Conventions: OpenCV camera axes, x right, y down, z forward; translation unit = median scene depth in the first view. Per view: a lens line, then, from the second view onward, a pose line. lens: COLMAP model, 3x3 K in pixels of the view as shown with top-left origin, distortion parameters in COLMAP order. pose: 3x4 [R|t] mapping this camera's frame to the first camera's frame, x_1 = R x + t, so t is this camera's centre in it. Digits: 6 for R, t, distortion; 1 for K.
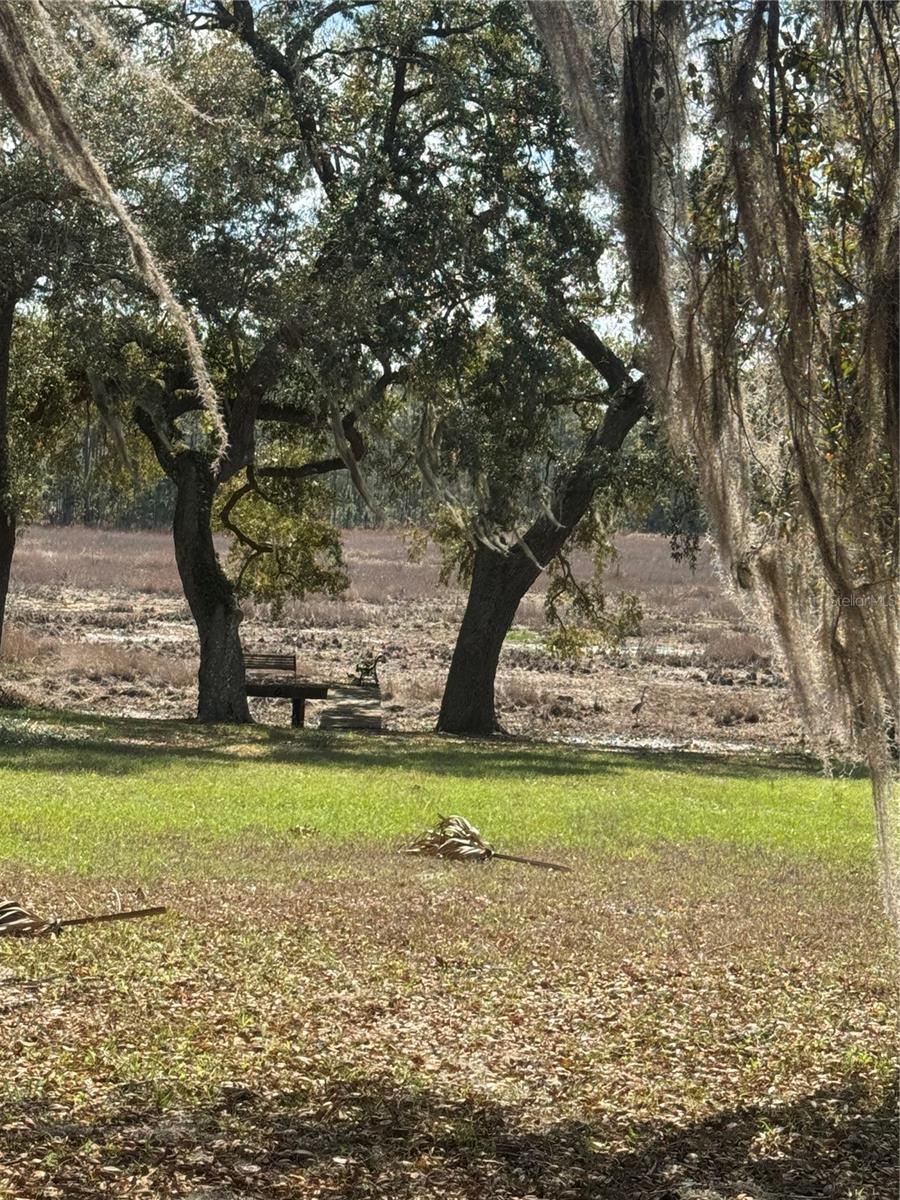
lens RADIAL K [[2529.6, 0, 449.7], [0, 2529.6, 600.0], [0, 0, 1]] dist [-0.040387, 0.000000]
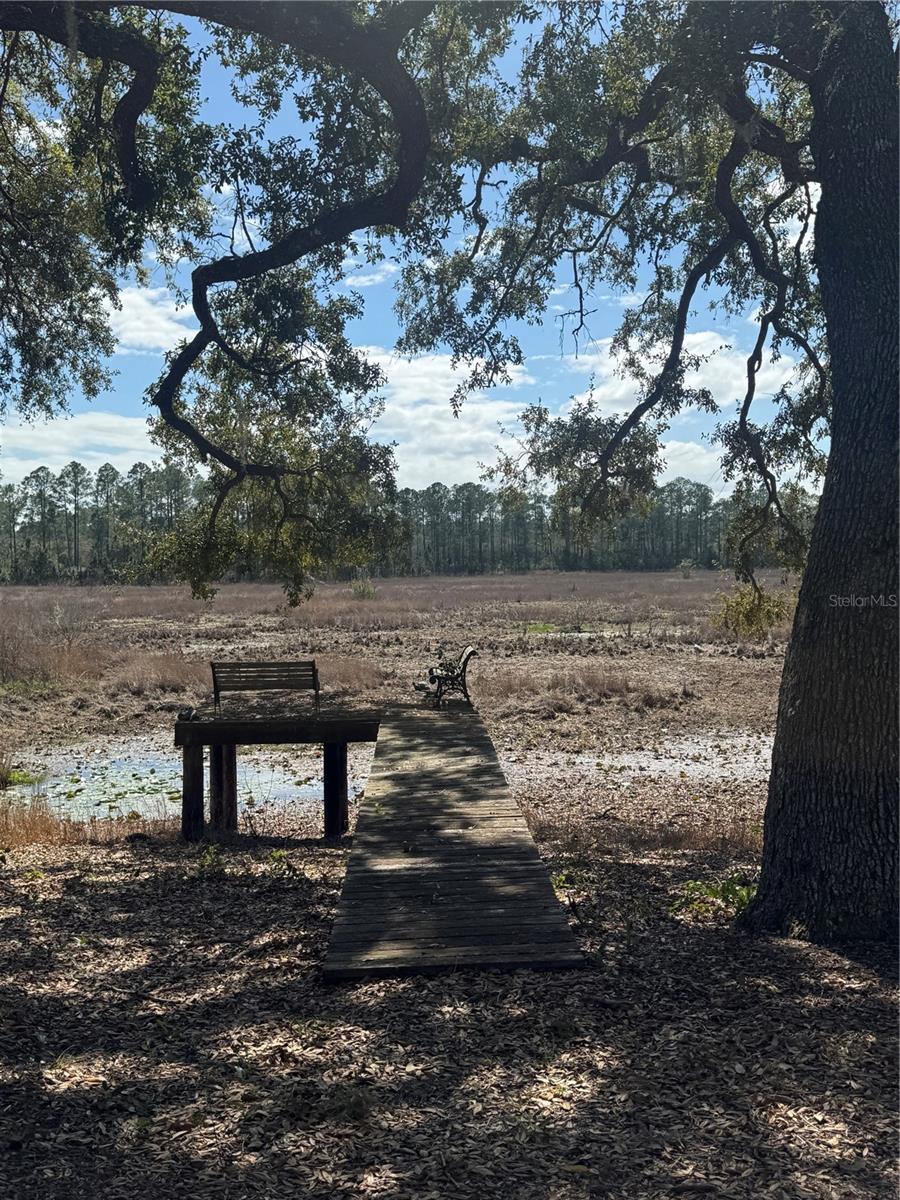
lens RADIAL K [[1232.6, 0, 455.6], [0, 1232.6, 600.7], [0, 0, 1]] dist [0.076114, 0.000000]
pose [[0.998380, -0.056870, 0.001543, -0.023129], [0.056887, 0.998263, -0.015294, 0.011251], [-0.000670, 0.015357, 0.999882, 0.551045]]
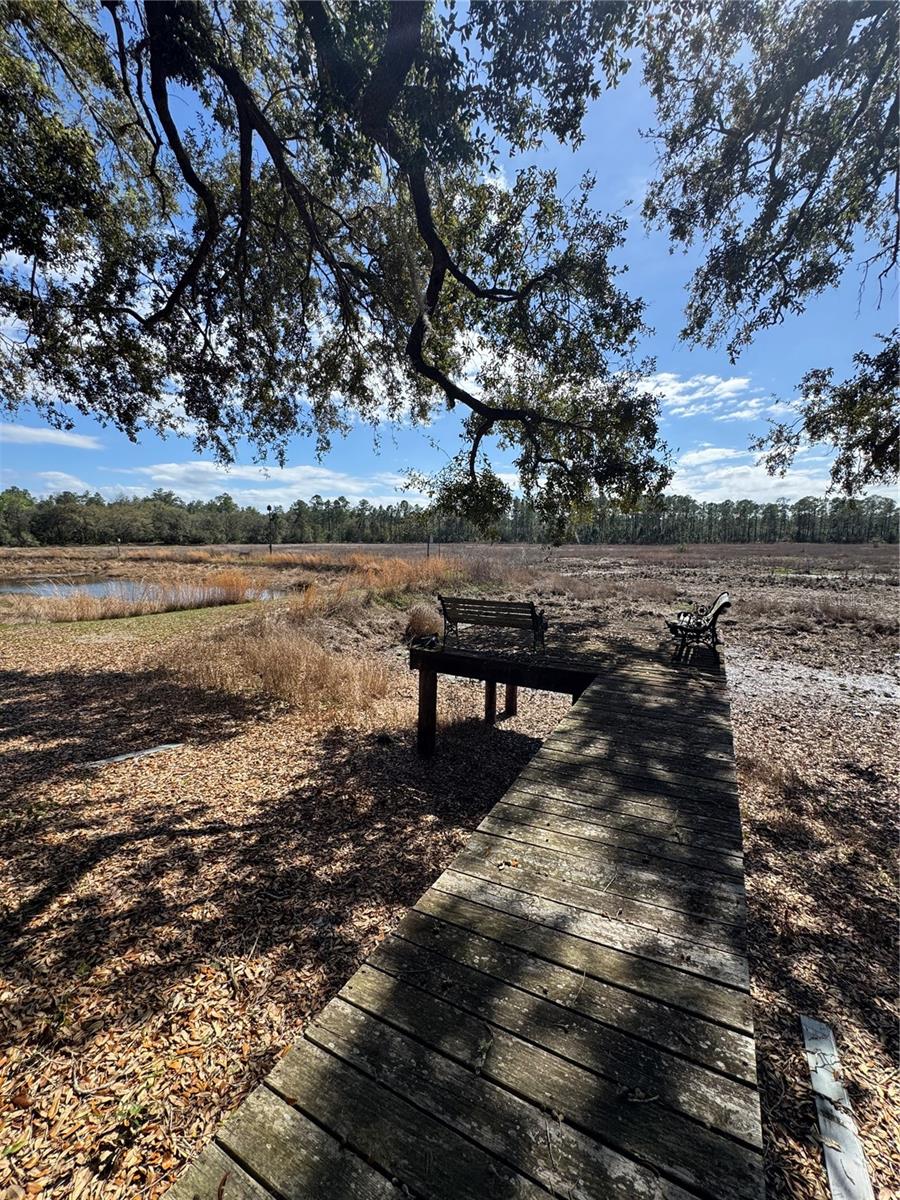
lens RADIAL K [[475.1, 0, 449.4], [0, 475.1, 600.5], [0, 0, 1]] dist [-0.007749, 0.000127]
pose [[0.859169, 0.023852, -0.511136, -0.019940], [0.013062, 0.997565, 0.068507, 0.011125], [0.511525, -0.065535, 0.856765, 0.674853]]
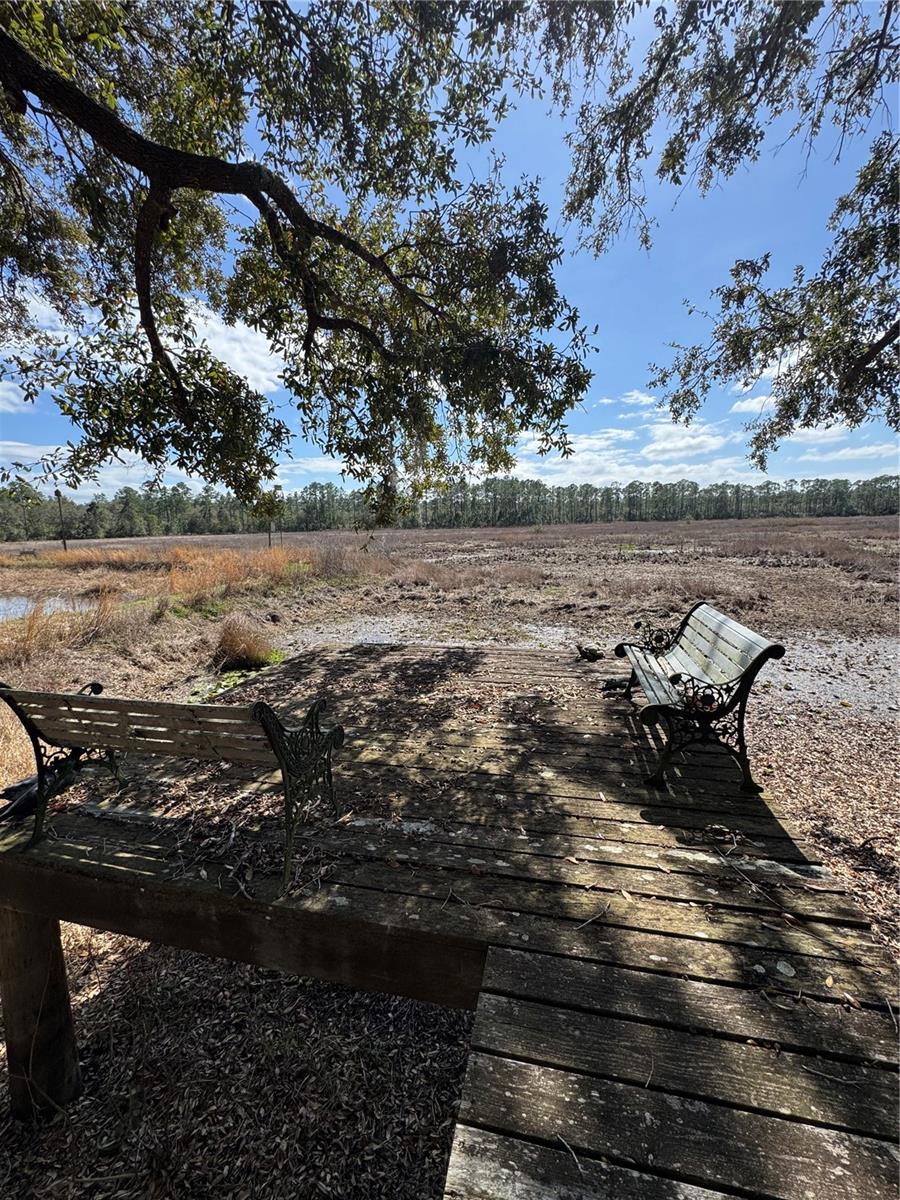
lens RADIAL K [[475.1, 0, 450.4], [0, 475.1, 601.0], [0, 0, 1]] dist [-0.007749, 0.000127]
pose [[0.964931, -0.025912, -0.261223, -0.031274], [0.055577, 0.992723, 0.106825, 0.010123], [0.256554, -0.117597, 0.959349, 0.722996]]
